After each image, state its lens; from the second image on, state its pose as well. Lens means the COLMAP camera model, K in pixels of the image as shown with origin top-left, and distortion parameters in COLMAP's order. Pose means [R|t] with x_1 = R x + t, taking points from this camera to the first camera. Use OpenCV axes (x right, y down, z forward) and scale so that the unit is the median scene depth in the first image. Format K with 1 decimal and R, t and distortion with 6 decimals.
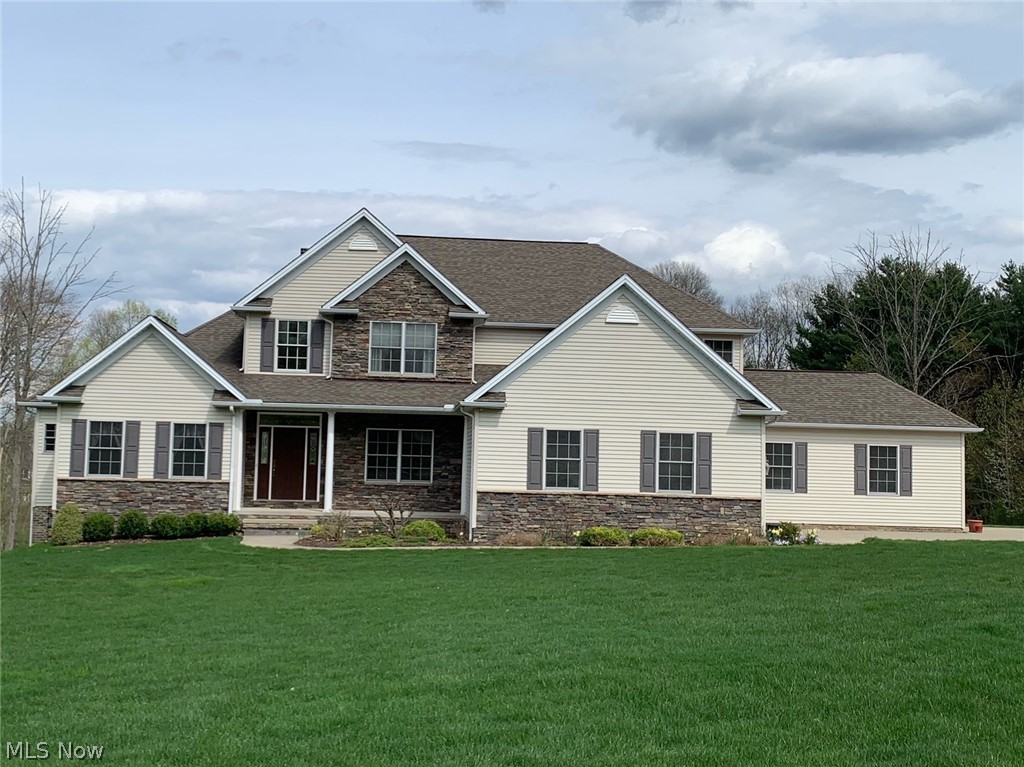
lens RADIAL K [[1225.2, 0, 512.1], [0, 1225.2, 385.9], [0, 0, 1]] dist [0.161532, 0.000000]
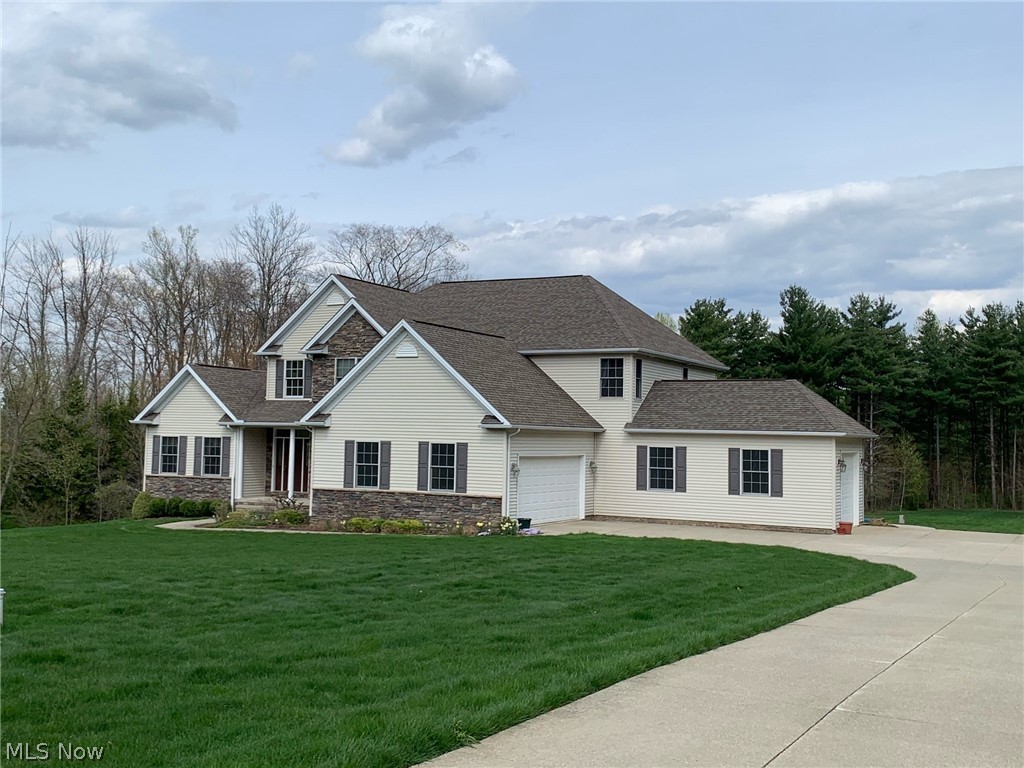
lens RADIAL K [[1132.3, 0, 512.3], [0, 1132.3, 377.3], [0, 0, 1]] dist [0.213536, 0.000000]
pose [[0.845627, -0.035301, -0.532606, 0.777885], [0.035094, 0.999329, -0.010516, -0.013567], [0.532620, -0.009799, 0.846298, 0.062641]]
